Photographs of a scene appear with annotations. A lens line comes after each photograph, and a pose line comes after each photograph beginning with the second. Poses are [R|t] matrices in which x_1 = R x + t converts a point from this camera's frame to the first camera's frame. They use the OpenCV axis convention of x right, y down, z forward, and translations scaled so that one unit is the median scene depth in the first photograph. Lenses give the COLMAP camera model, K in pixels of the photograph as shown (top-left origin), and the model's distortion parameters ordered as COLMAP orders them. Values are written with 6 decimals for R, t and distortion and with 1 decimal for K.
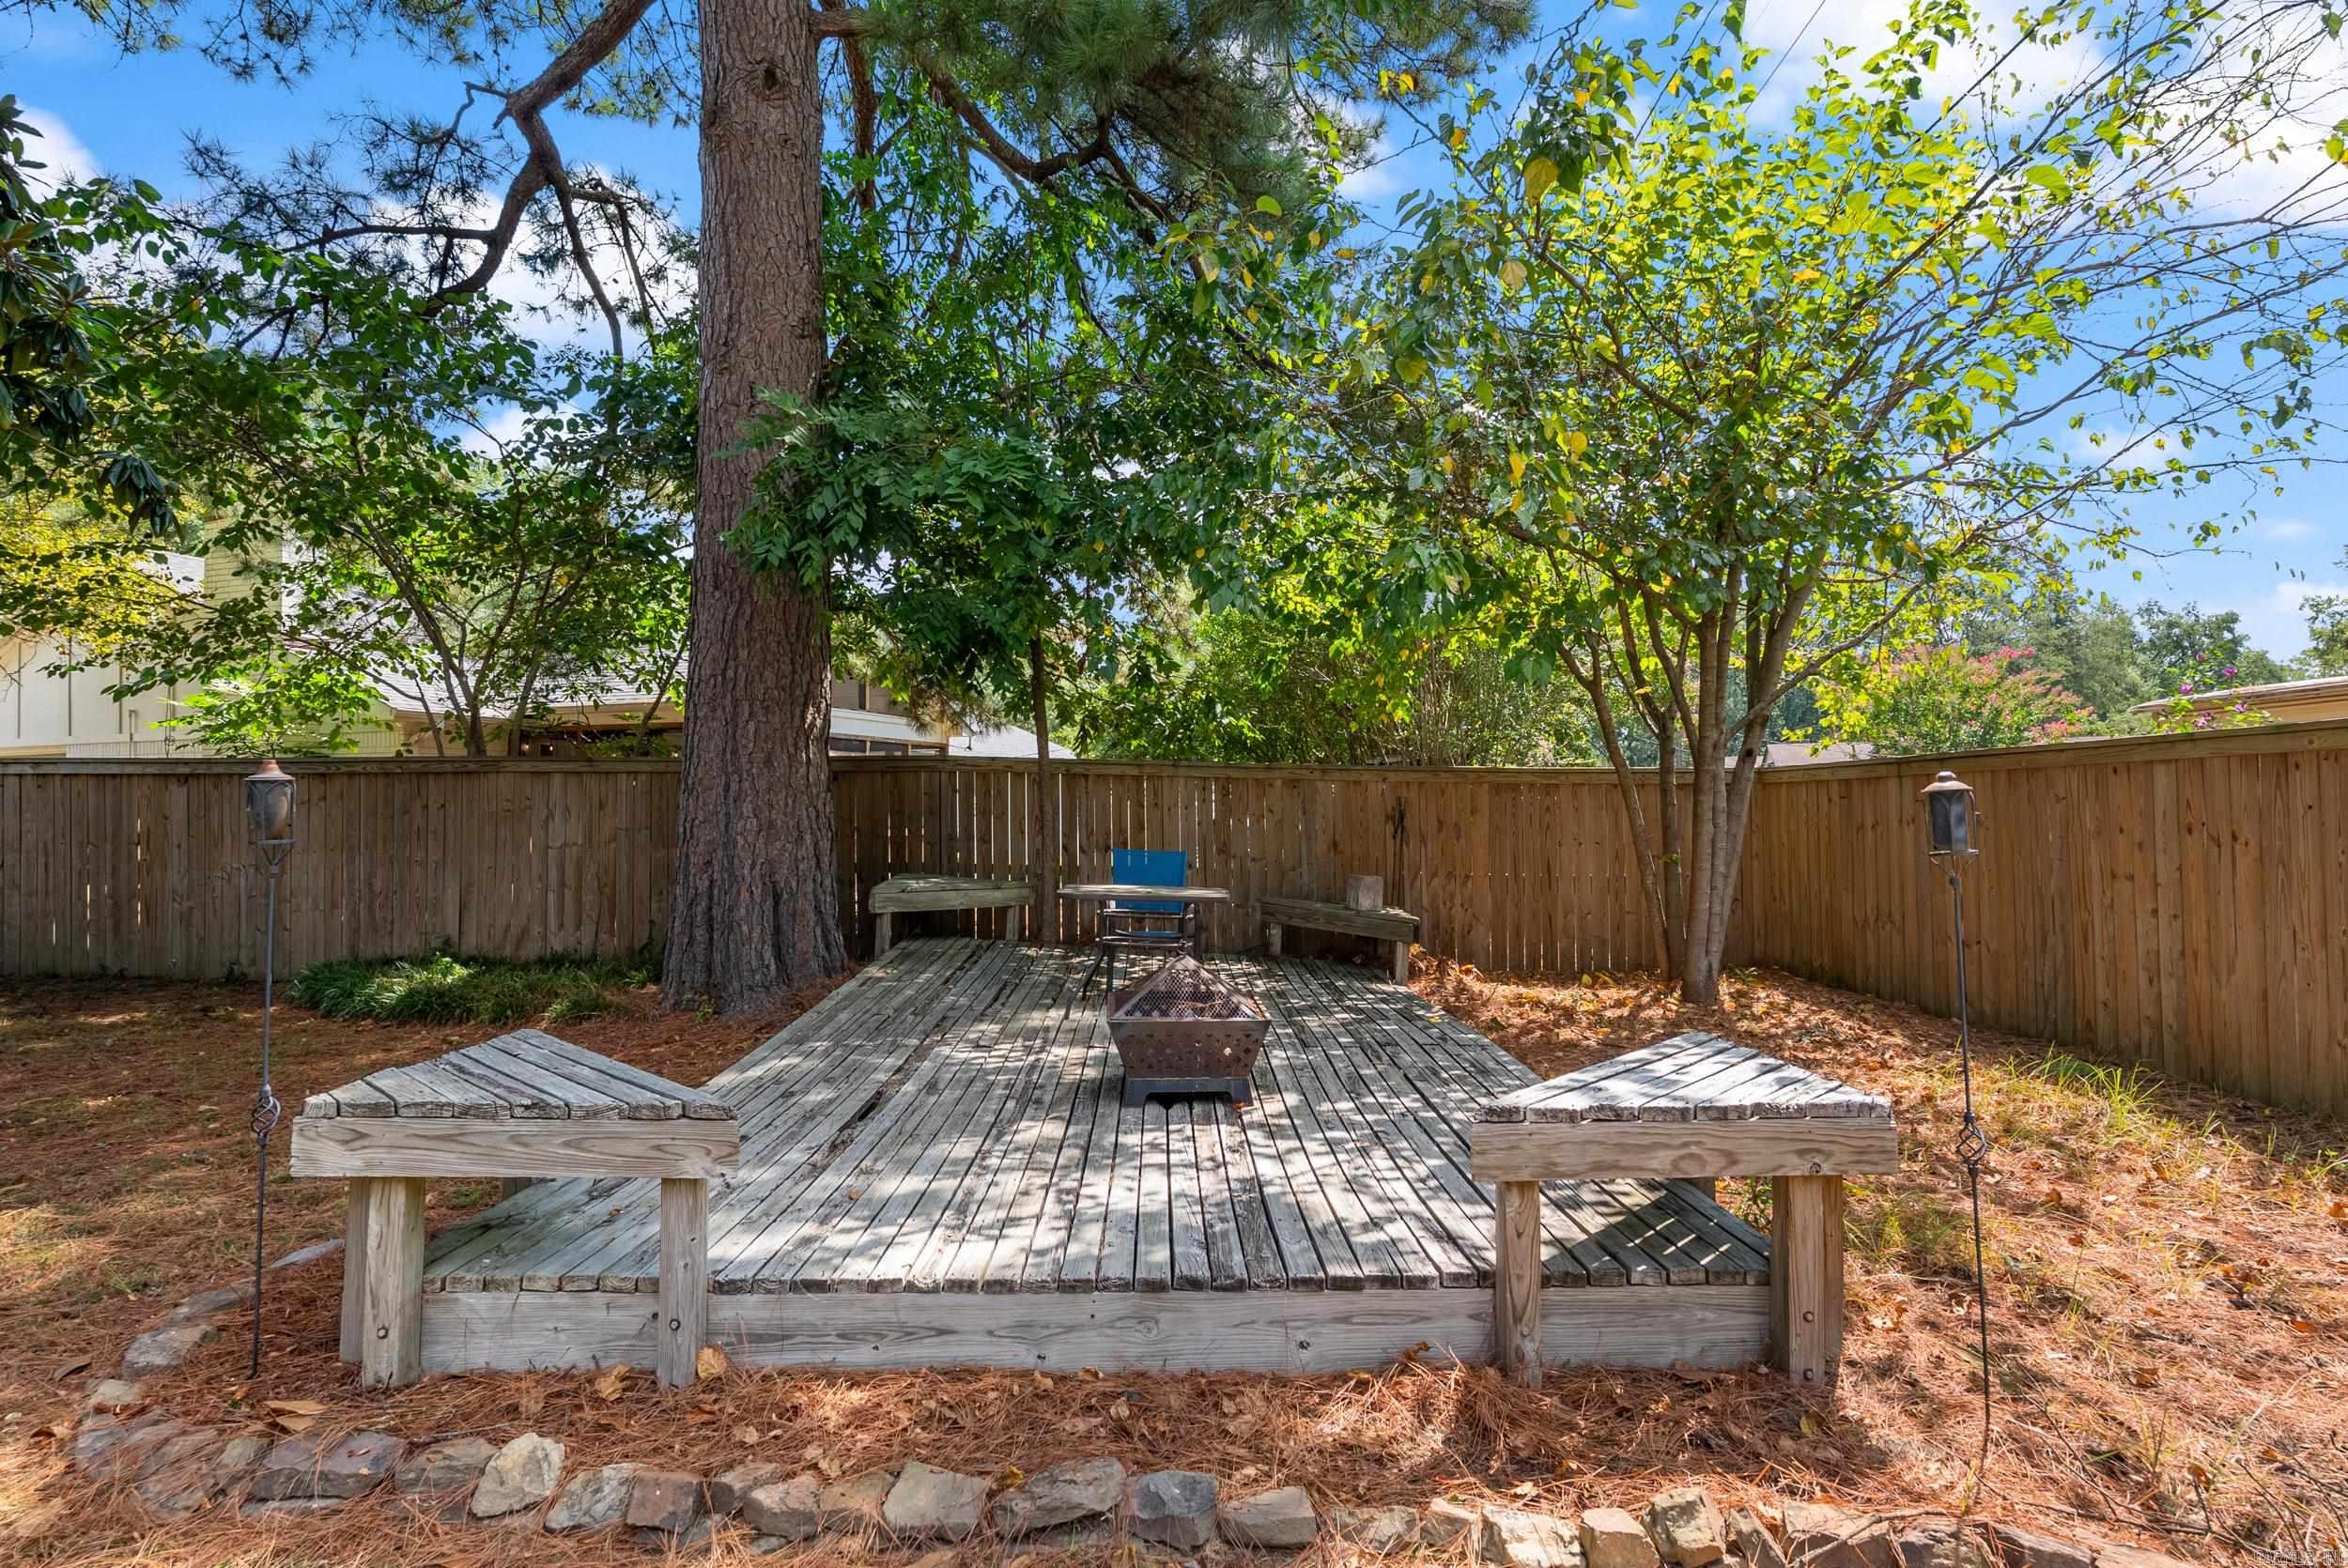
lens RADIAL K [[1197.7, 0, 1174.0], [0, 1197.7, 784.0], [0, 0, 1]] dist [-0.002836, -0.000938]
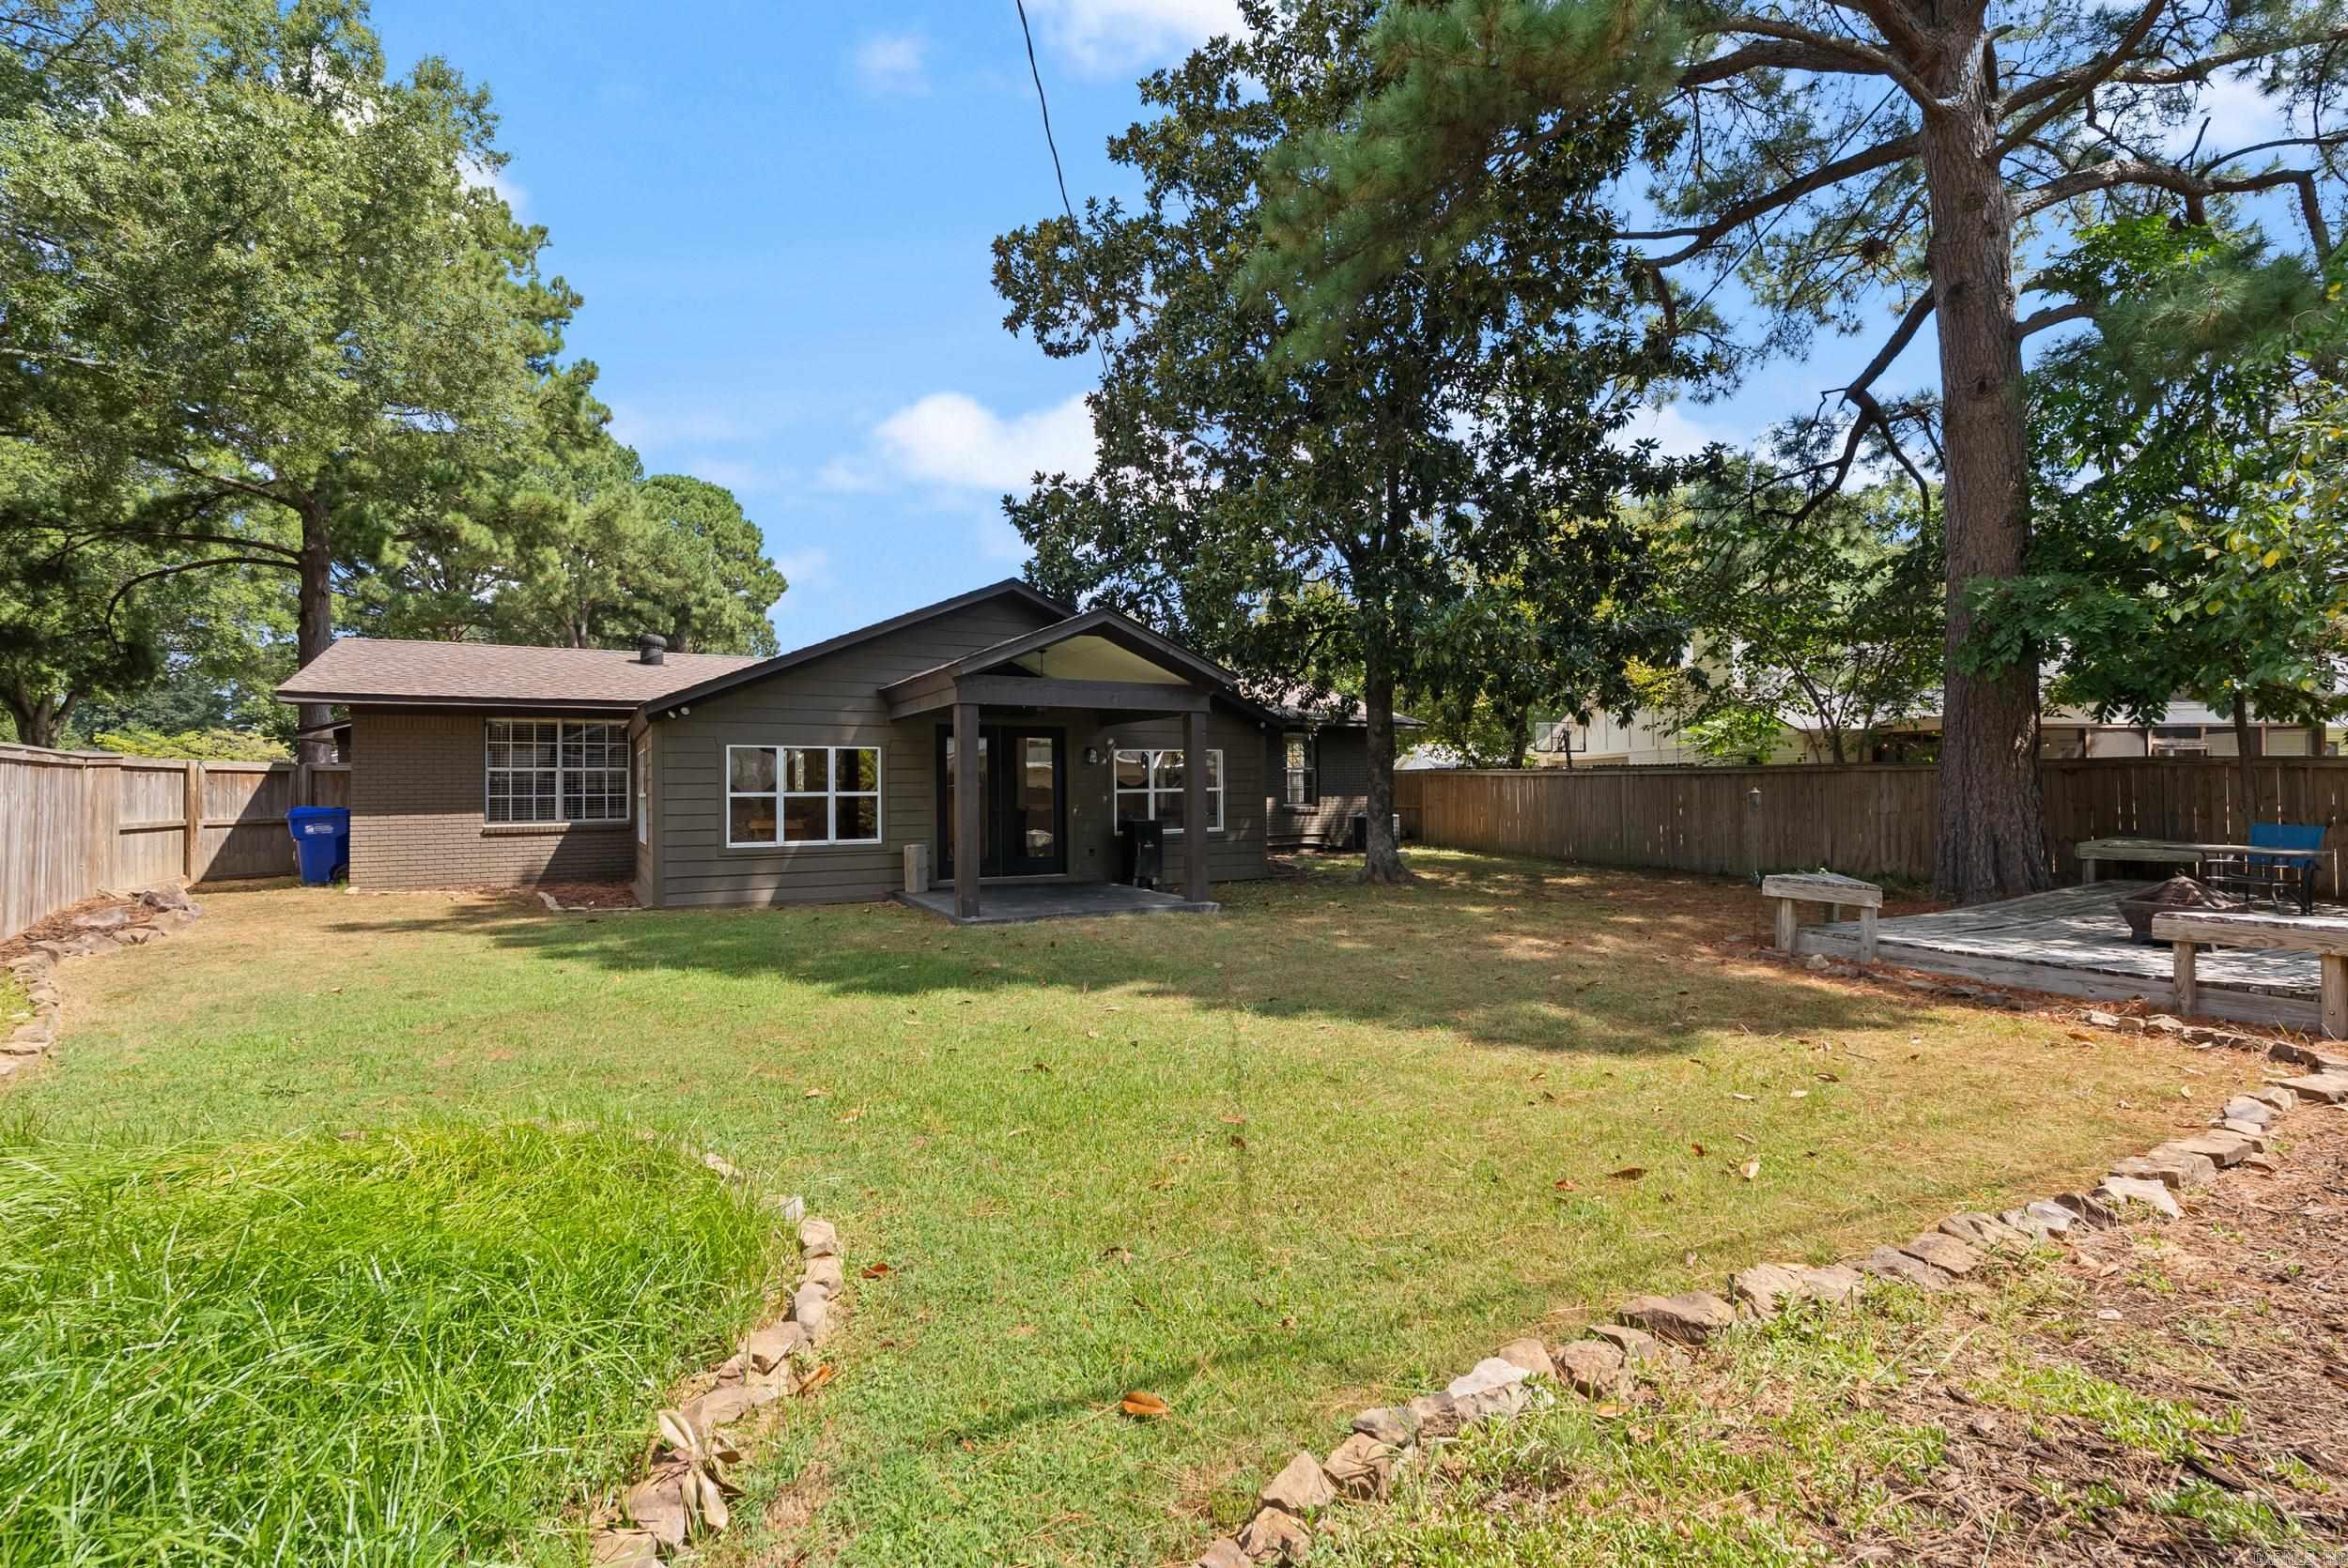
lens RADIAL K [[1043.3, 0, 1179.0], [0, 1043.3, 770.0], [0, 0, 1]] dist [-0.008049, 0.001290]
pose [[0.435381, -0.012179, -0.900164, 0.378160], [0.024256, 0.999704, -0.001794, -0.030128], [0.899920, -0.021054, 0.435547, -0.552999]]
